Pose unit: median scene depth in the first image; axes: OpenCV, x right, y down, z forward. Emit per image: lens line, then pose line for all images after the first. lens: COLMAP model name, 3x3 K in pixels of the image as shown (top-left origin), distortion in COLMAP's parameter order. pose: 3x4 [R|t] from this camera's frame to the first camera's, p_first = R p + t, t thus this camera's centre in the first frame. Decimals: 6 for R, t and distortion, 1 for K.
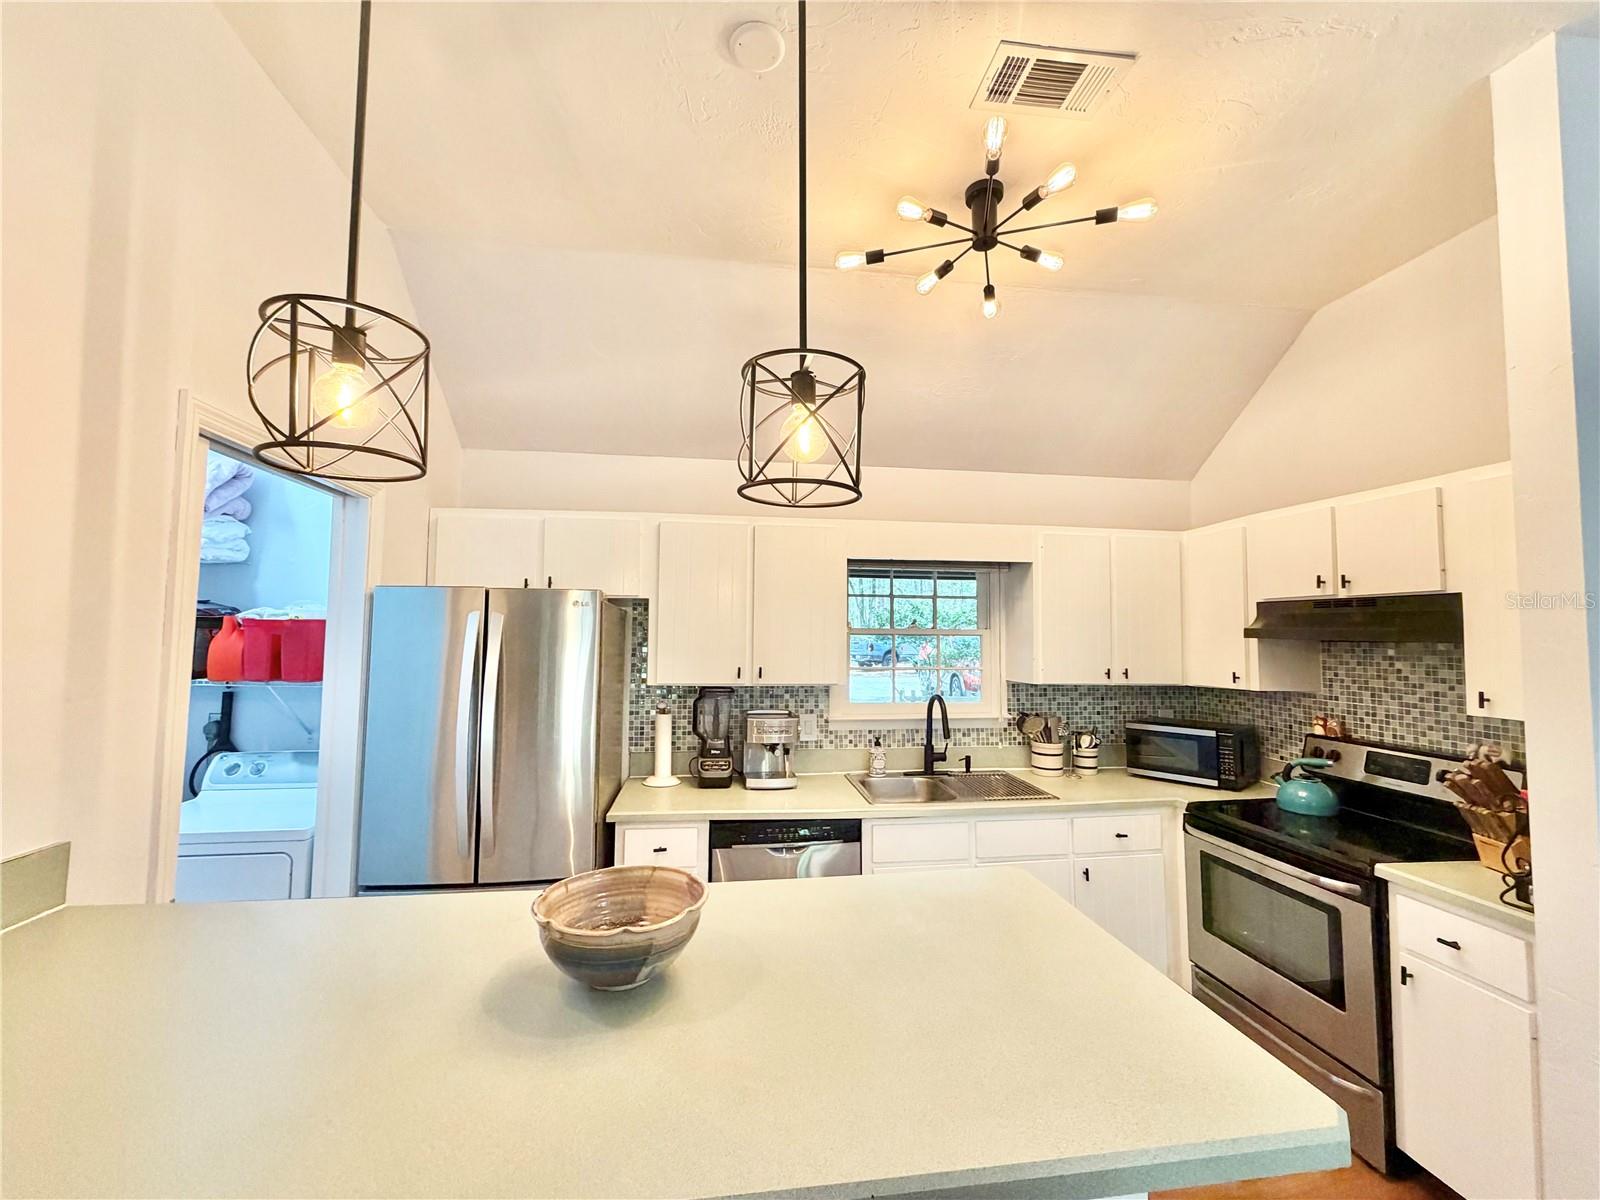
lens RADIAL K [[640.0, 0, 794.2], [0, 640.0, 599.6], [0, 0, 1]] dist [0.001090, -0.000086]
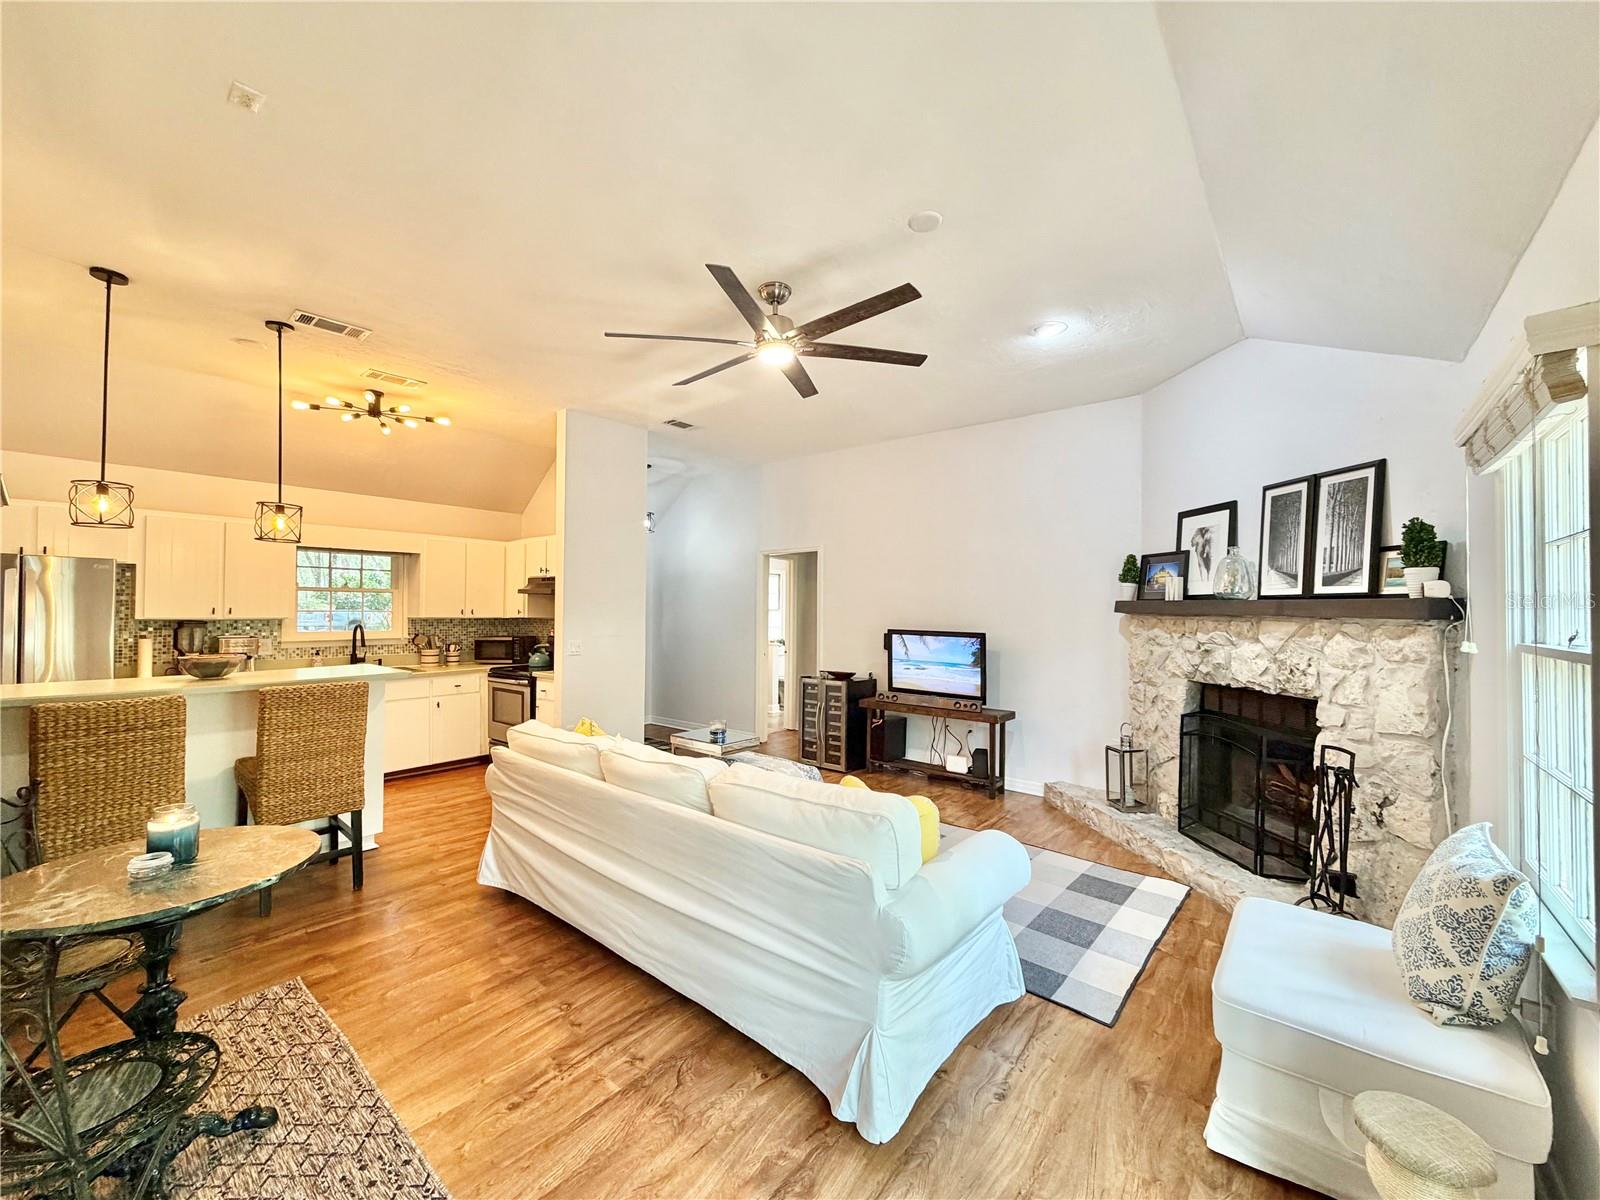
lens RADIAL K [[640.0, 0, 793.1], [0, 640.0, 600.5], [0, 0, 1]] dist [0.001090, -0.000086]
pose [[0.738166, 0.006484, 0.674587, -0.094083], [-0.037300, 0.998816, 0.031215, -0.019850], [-0.673587, -0.048204, 0.737535, -1.202171]]
